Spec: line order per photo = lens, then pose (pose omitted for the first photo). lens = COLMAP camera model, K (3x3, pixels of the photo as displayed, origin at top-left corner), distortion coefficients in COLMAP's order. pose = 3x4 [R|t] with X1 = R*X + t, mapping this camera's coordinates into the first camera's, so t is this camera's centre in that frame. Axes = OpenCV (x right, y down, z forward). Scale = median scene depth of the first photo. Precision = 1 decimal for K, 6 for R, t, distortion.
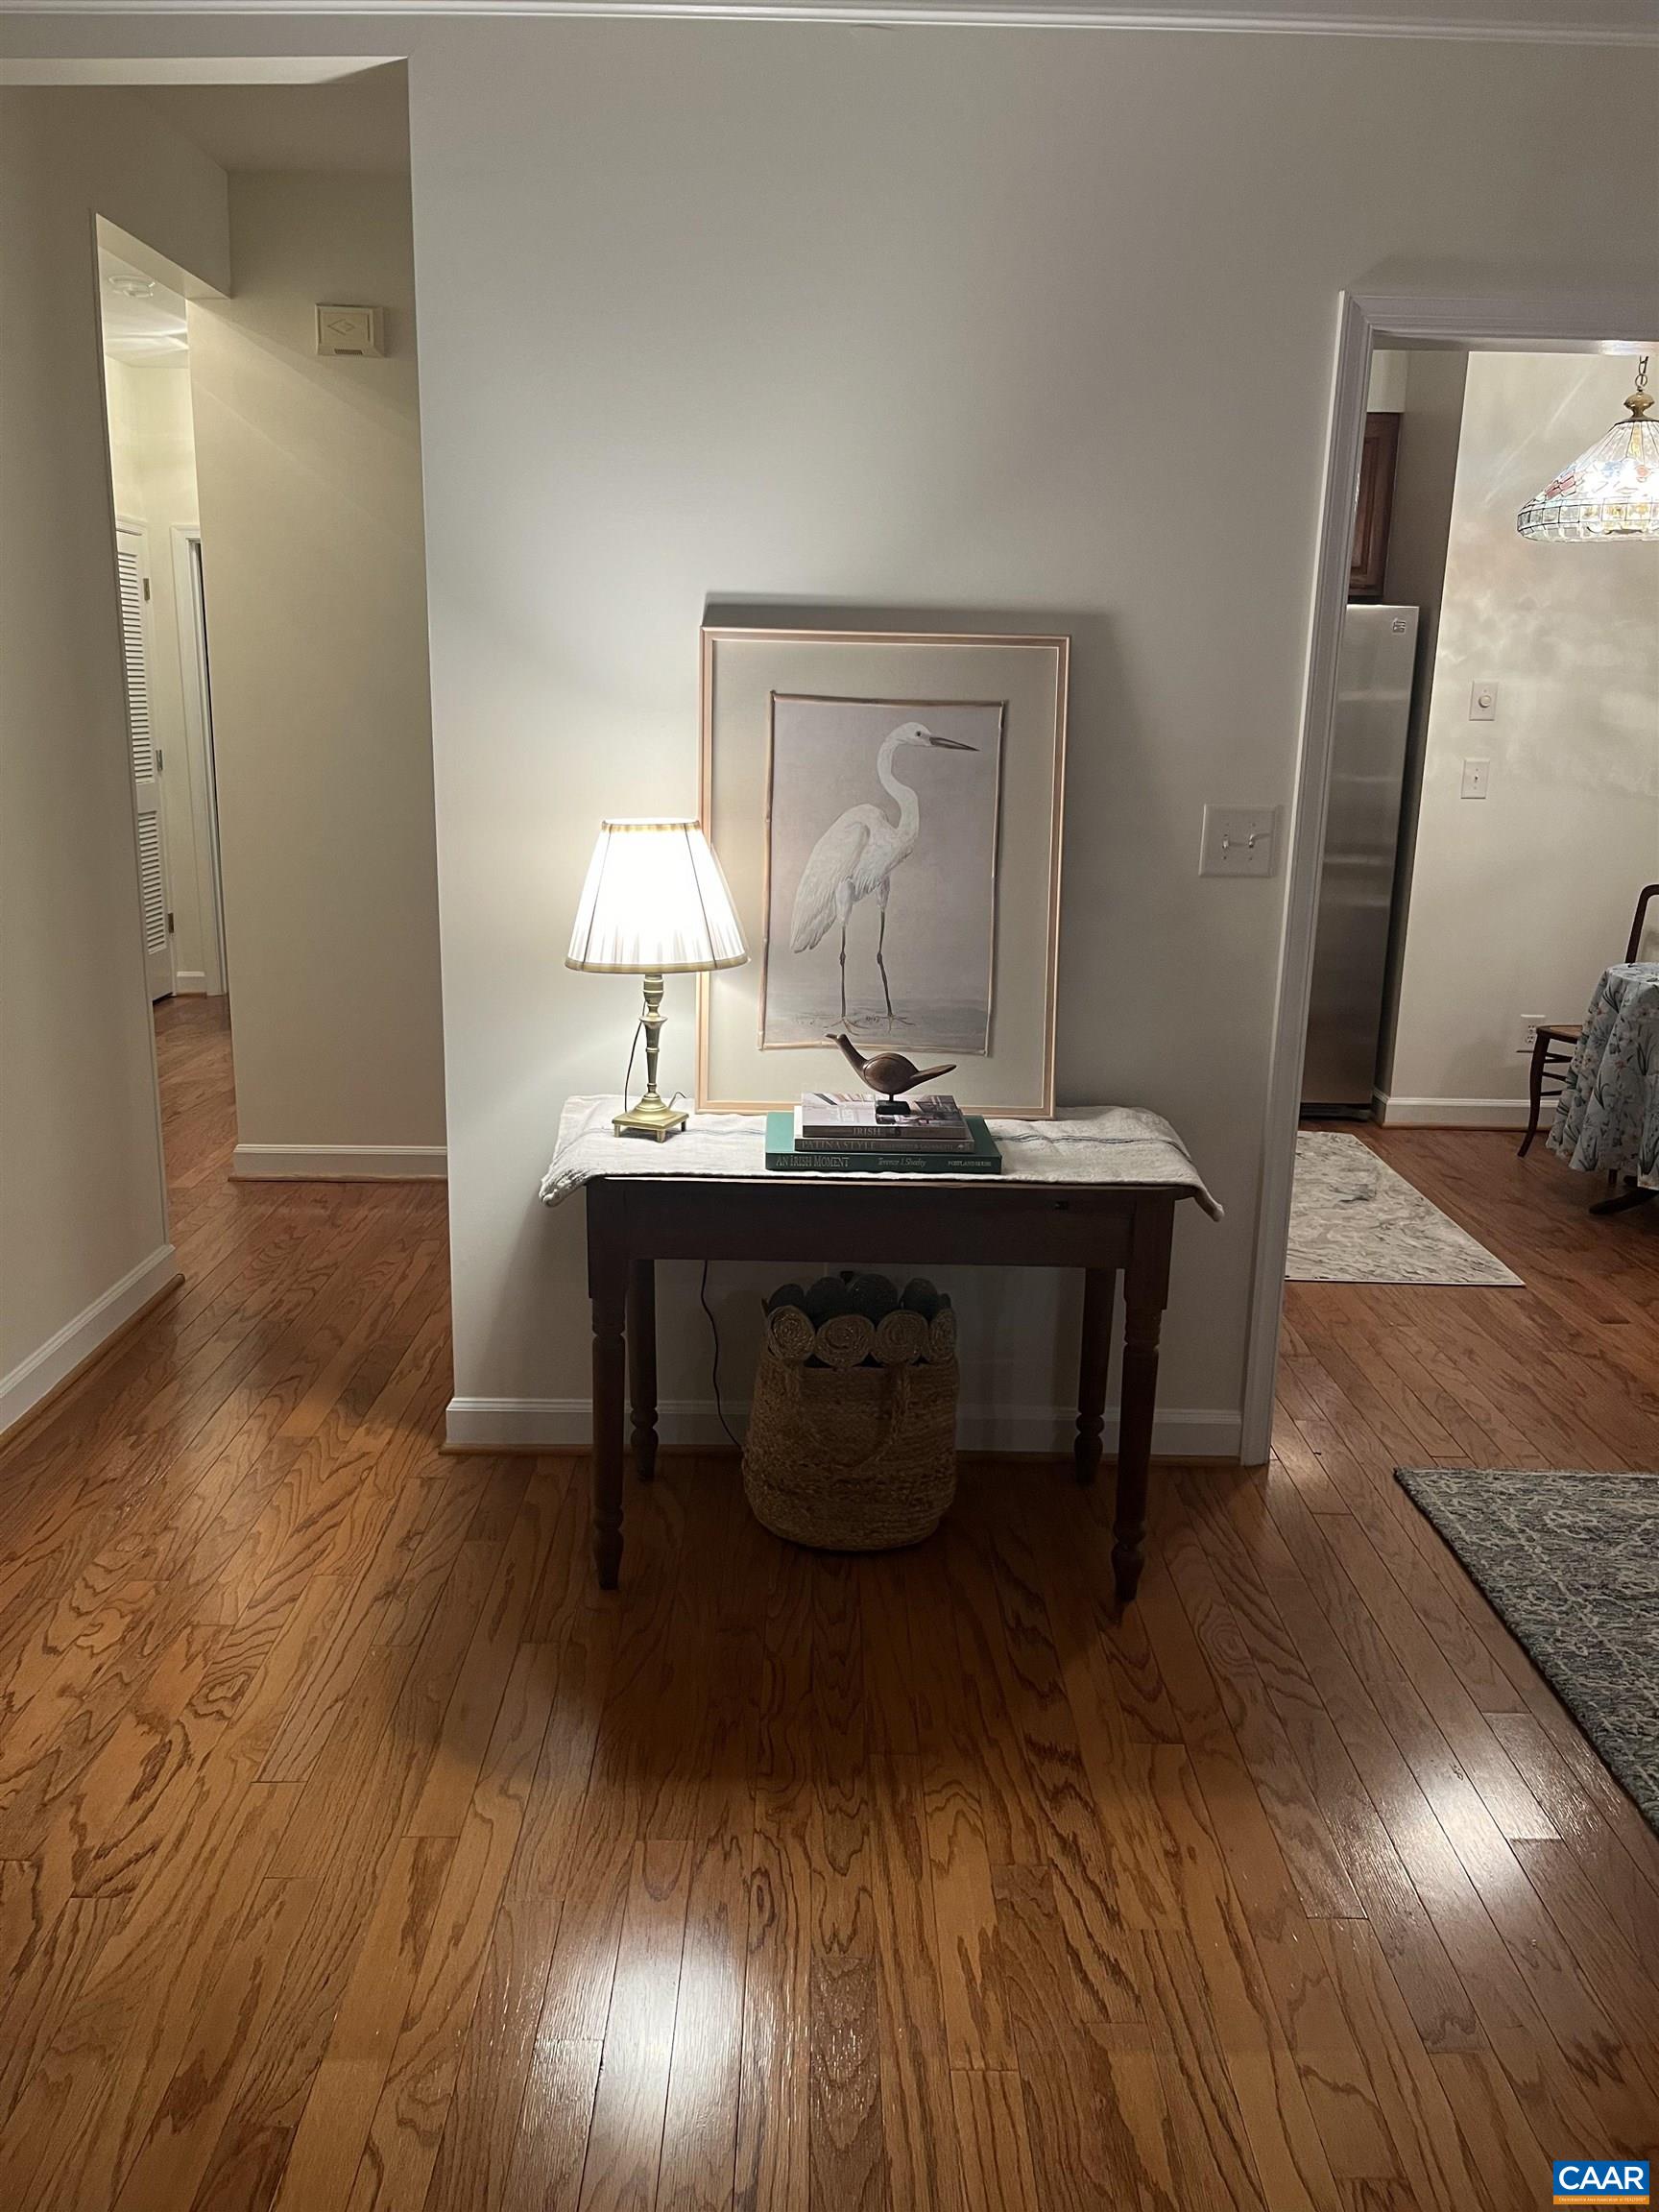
lens RADIAL K [[1653.6, 0, 829.5], [0, 1653.6, 1106.0], [0, 0, 1]] dist [0.002350, 0.000009]
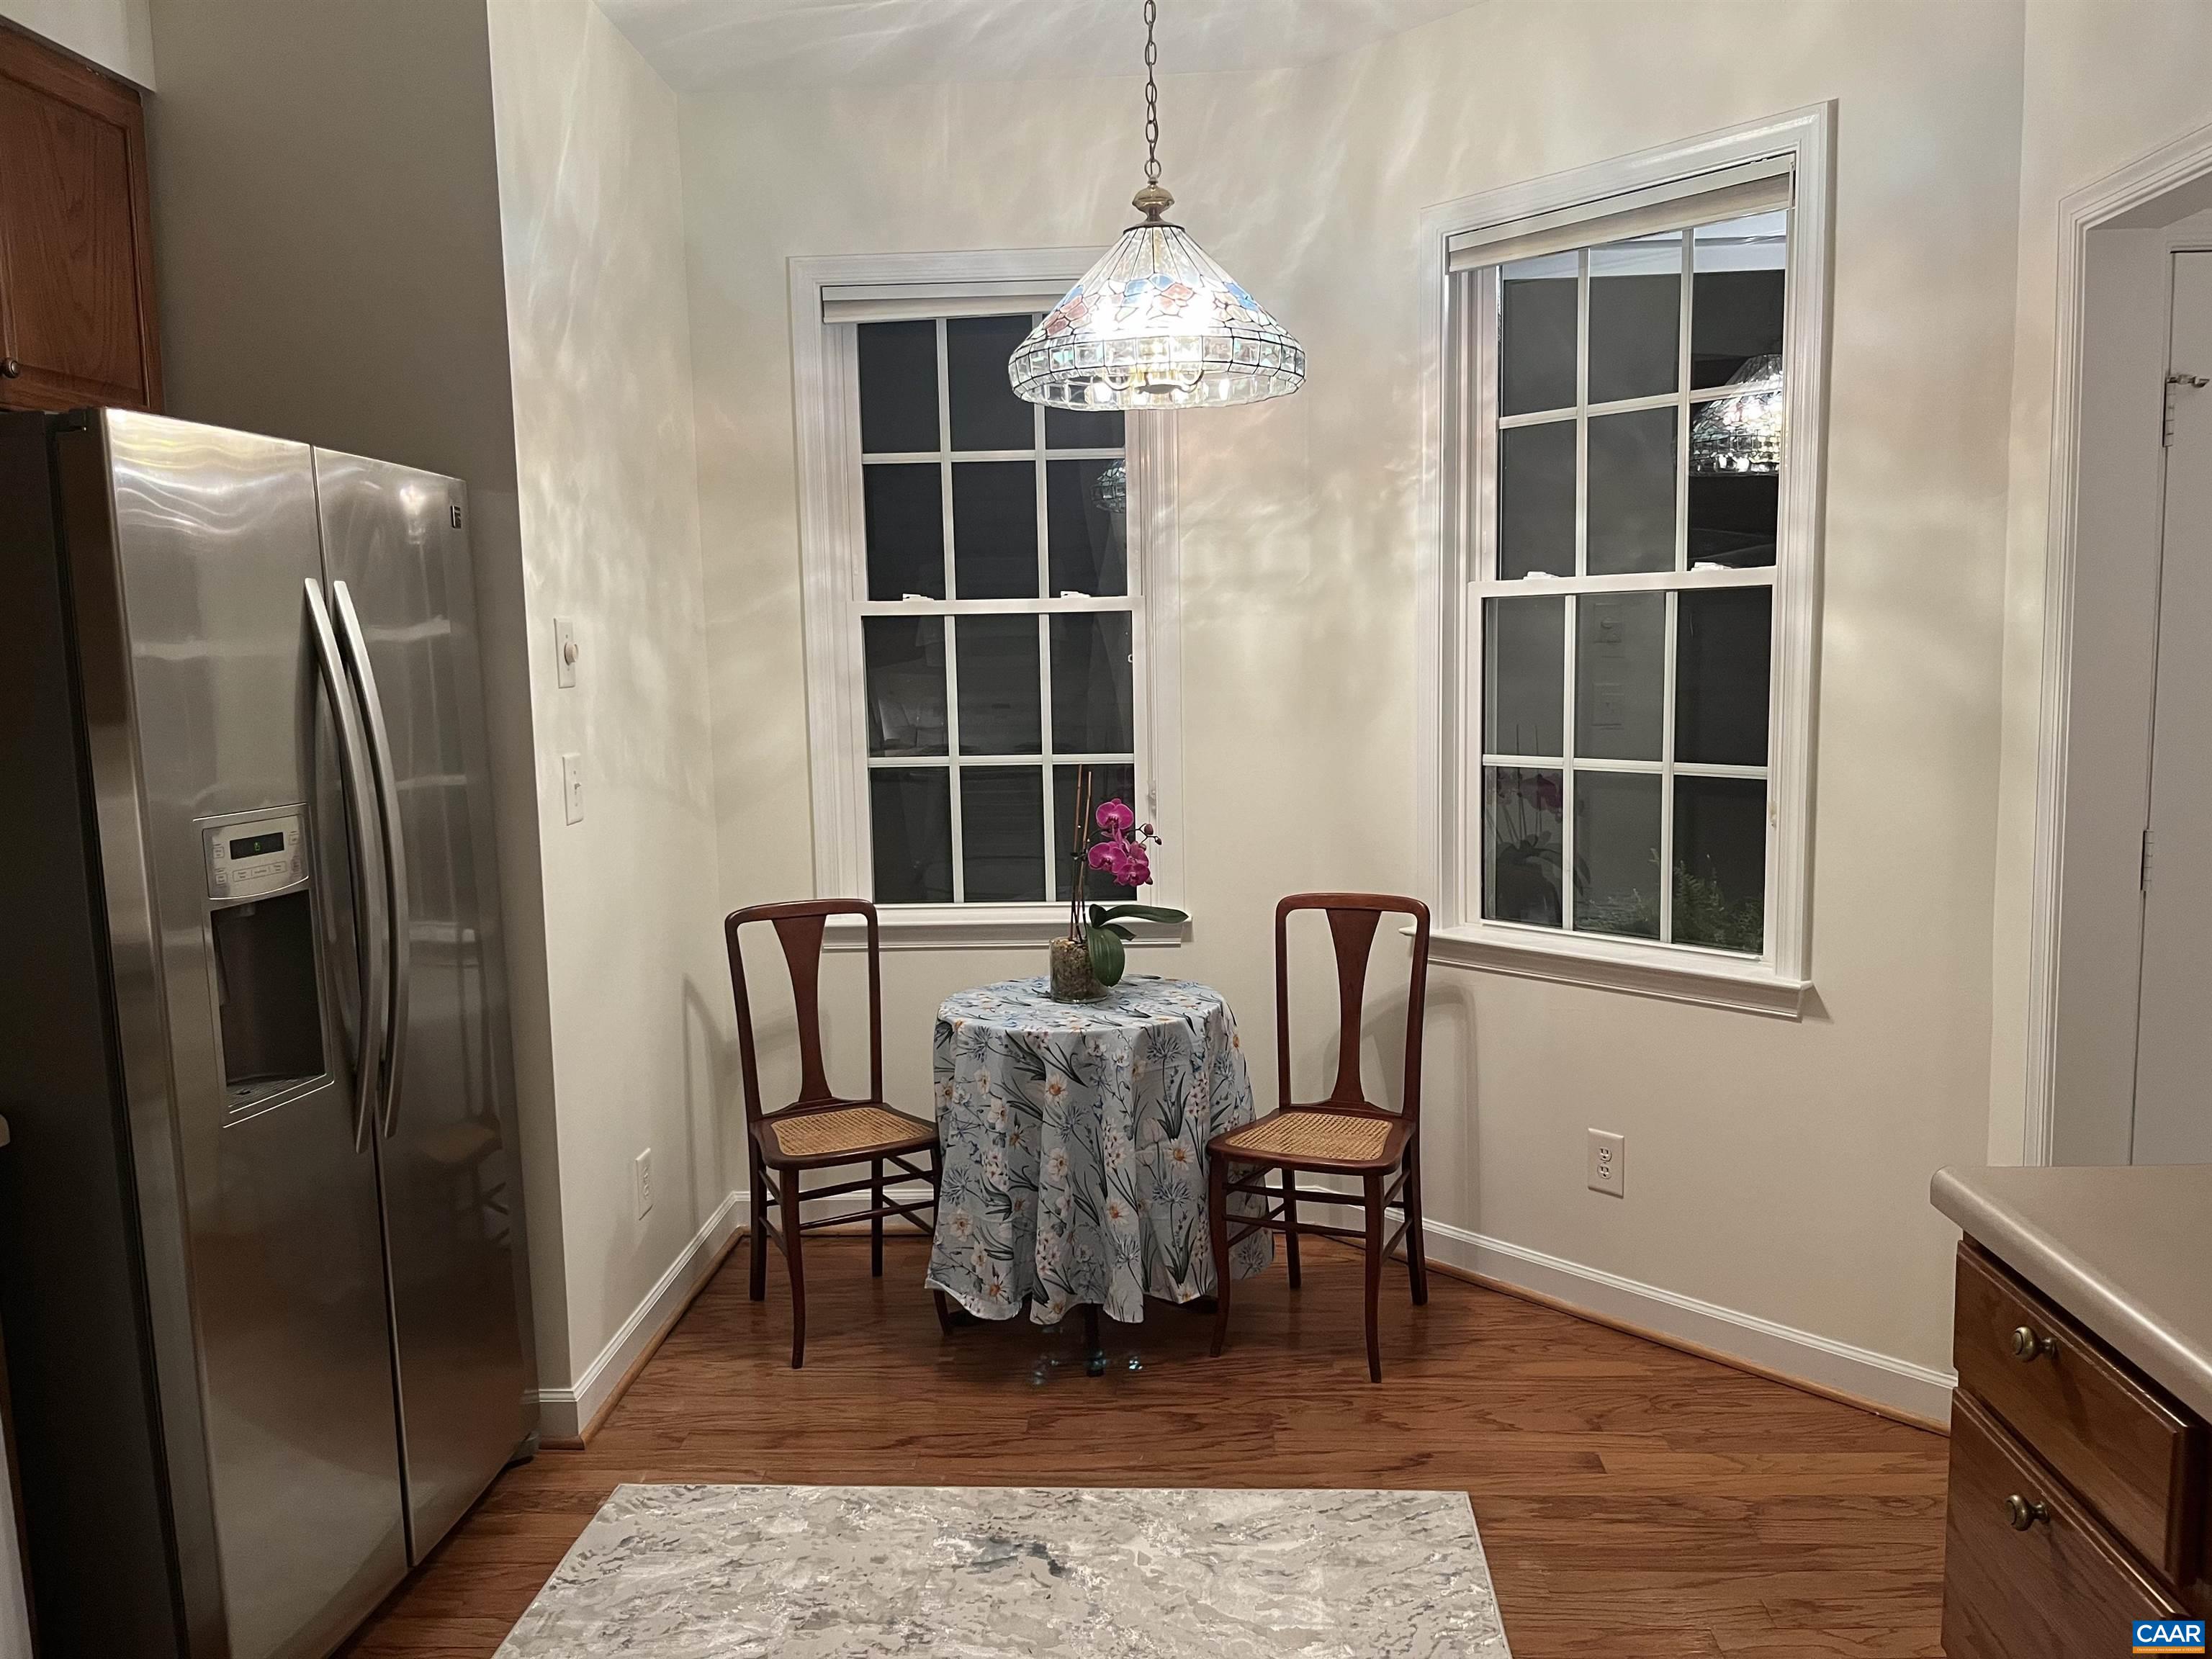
lens RADIAL K [[1653.6, 0, 1106.0], [0, 1653.6, 829.5], [0, 0, 1]] dist [0.002350, 0.000009]
pose [[0.055220, -0.126187, 0.990468, -0.184857], [0.264833, 0.958303, 0.107325, -0.225819], [-0.962712, 0.256382, 0.086336, 0.895785]]
